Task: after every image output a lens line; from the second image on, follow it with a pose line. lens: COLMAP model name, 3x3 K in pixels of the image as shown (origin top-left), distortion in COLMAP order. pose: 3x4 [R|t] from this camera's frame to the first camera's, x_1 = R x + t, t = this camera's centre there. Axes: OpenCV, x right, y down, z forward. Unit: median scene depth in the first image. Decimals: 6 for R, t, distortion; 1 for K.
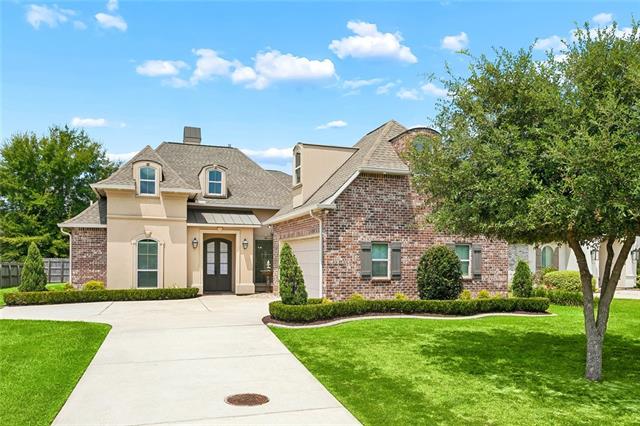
lens RADIAL K [[484.2, 0, 319.8], [0, 484.2, 215.3], [0, 0, 1]] dist [0.005429, 0.003759]
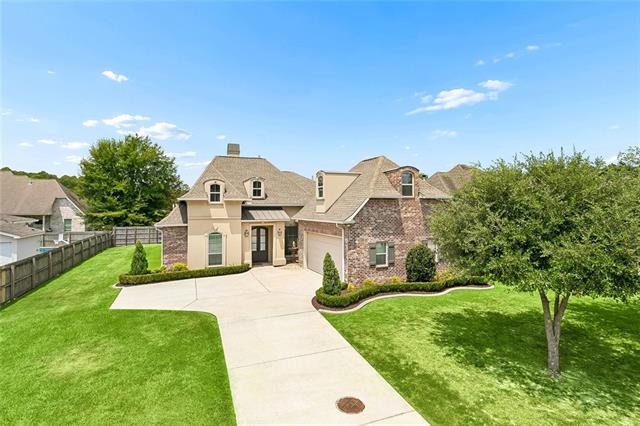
lens RADIAL K [[326.2, 0, 328.0], [0, 326.2, 186.3], [0, 0, 1]] dist [-0.000519, 0.000669]
pose [[0.998298, -0.011082, 0.057256, -0.097187], [0.011653, 0.999886, -0.009653, -0.109889], [-0.057142, 0.010304, 0.998313, -0.015119]]
